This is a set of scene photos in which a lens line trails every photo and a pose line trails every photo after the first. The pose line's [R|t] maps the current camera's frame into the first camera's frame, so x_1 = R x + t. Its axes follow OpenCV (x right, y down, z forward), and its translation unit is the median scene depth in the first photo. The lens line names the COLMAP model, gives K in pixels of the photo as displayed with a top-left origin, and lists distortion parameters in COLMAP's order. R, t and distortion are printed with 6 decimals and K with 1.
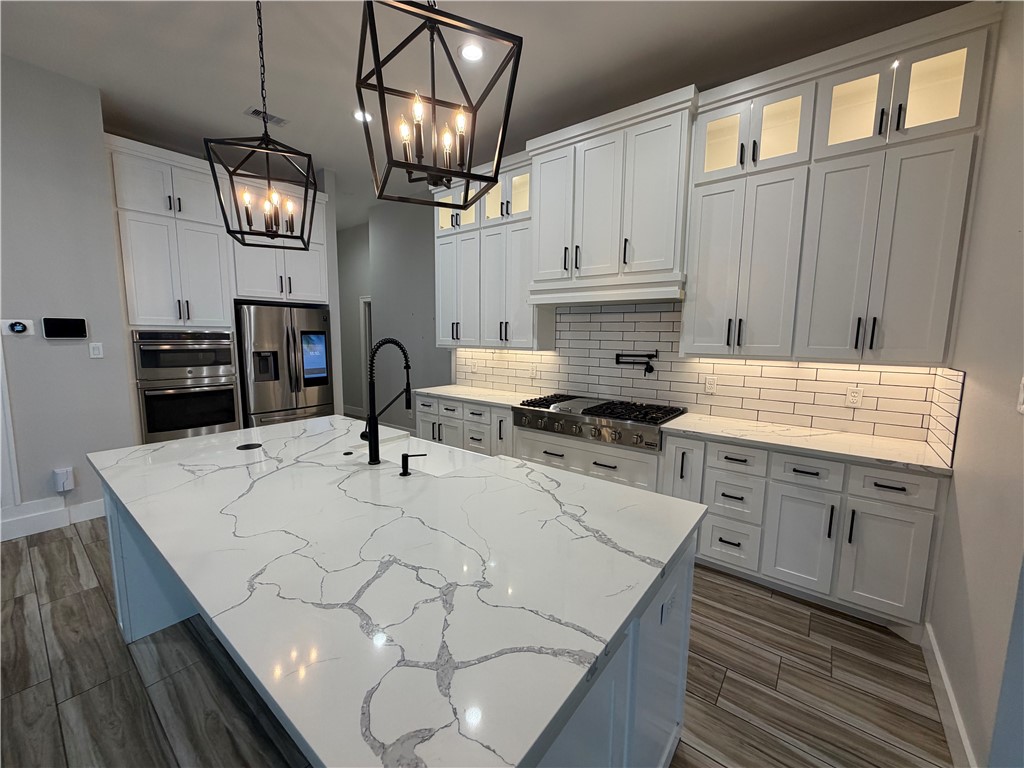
lens RADIAL K [[411.7, 0, 507.5], [0, 411.7, 382.5], [0, 0, 1]] dist [-0.001193, -0.000050]
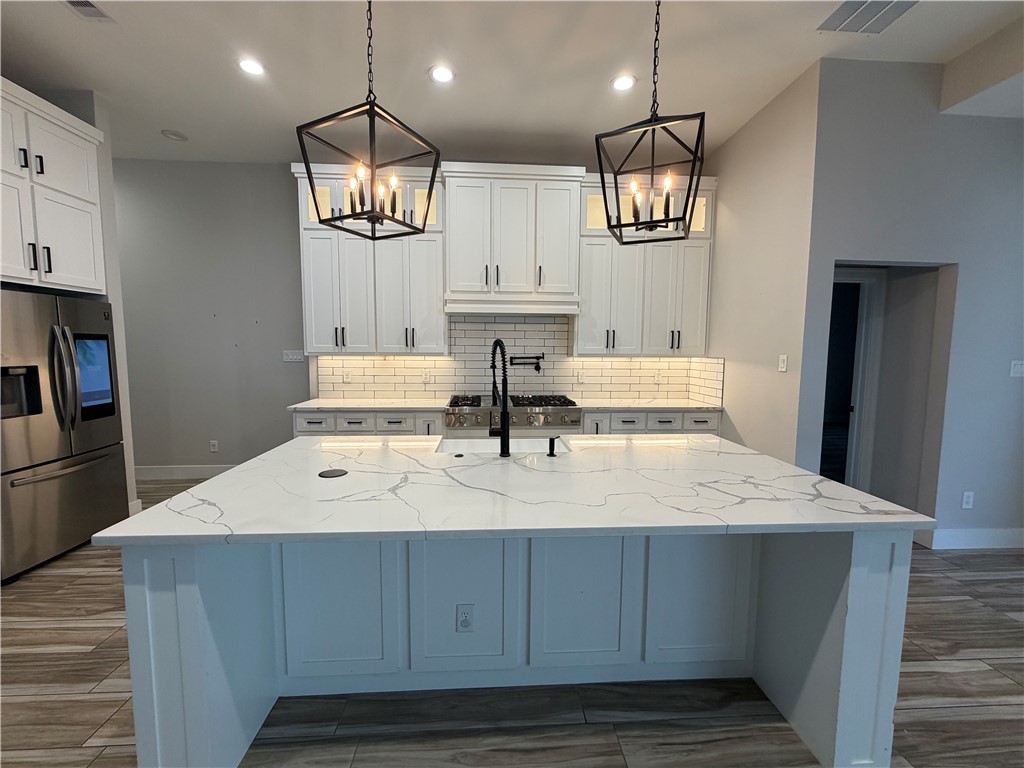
lens RADIAL K [[411.7, 0, 510.5], [0, 411.7, 382.6], [0, 0, 1]] dist [-0.001193, -0.000050]
pose [[0.743353, -0.060707, 0.666139, -0.602423], [0.079174, 0.996858, 0.002494, 0.003439], [-0.664197, 0.050887, 0.745824, 0.110253]]
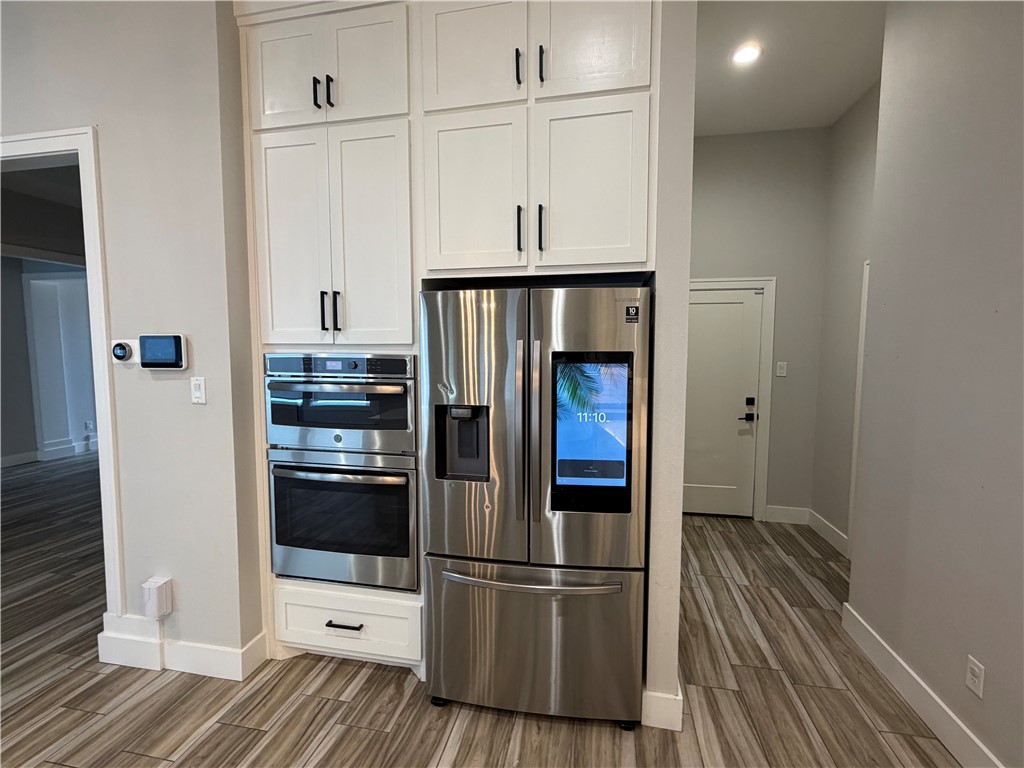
lens RADIAL K [[464.2, 0, 517.3], [0, 464.2, 387.9], [0, 0, 1]] dist [-0.010199, 0.000077]
pose [[0.465514, 0.059624, -0.883030, -0.233329], [-0.099207, 0.994955, 0.014882, -0.137261], [0.879463, 0.080675, 0.469081, 1.110371]]
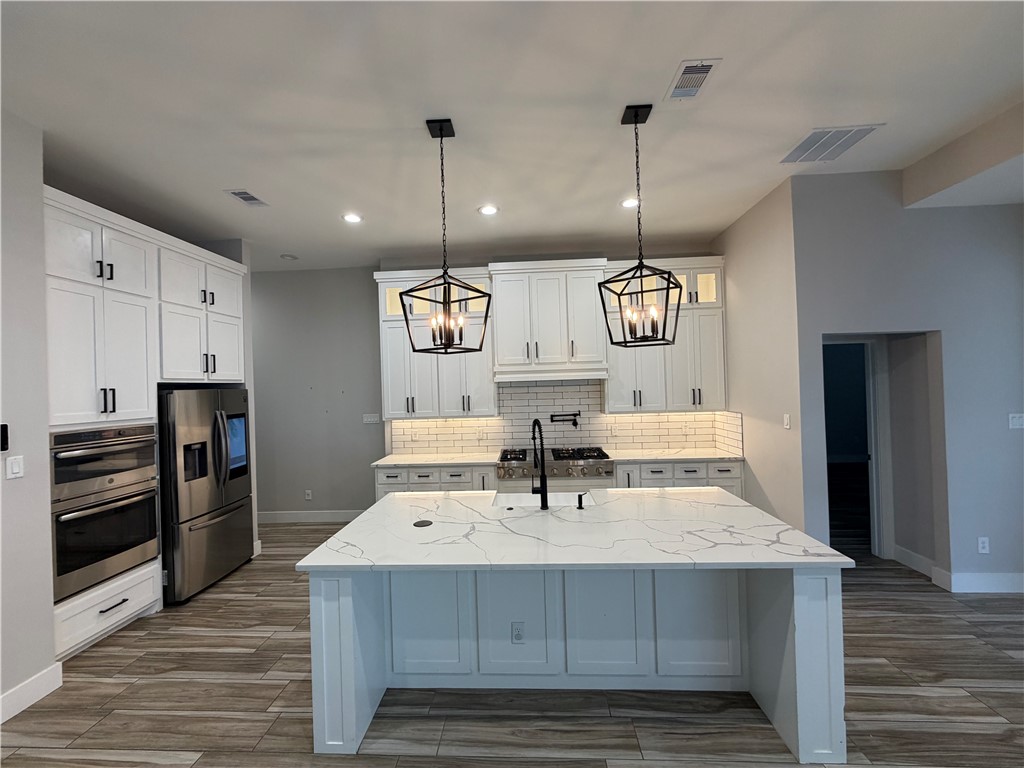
lens RADIAL K [[411.7, 0, 509.5], [0, 411.7, 382.5], [0, 0, 1]] dist [-0.001193, -0.000050]
pose [[0.813707, -0.030944, 0.580451, -0.729687], [0.106937, 0.989507, -0.097159, -0.063681], [-0.571354, 0.141130, 0.808478, -0.078495]]
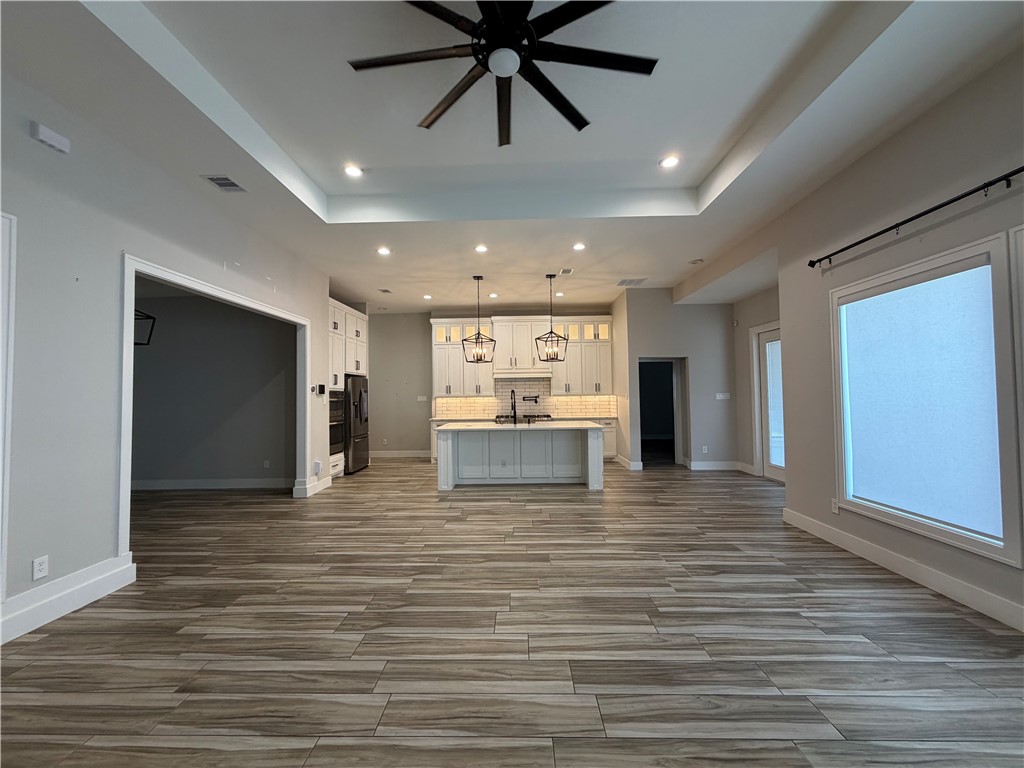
lens RADIAL K [[411.7, 0, 511.1], [0, 411.7, 383.4], [0, 0, 1]] dist [-0.001193, -0.000050]
pose [[0.794951, -0.005459, 0.606649, -1.513020], [0.094241, 0.988932, -0.114593, 0.150765], [-0.599309, 0.148267, 0.786667, -1.115505]]
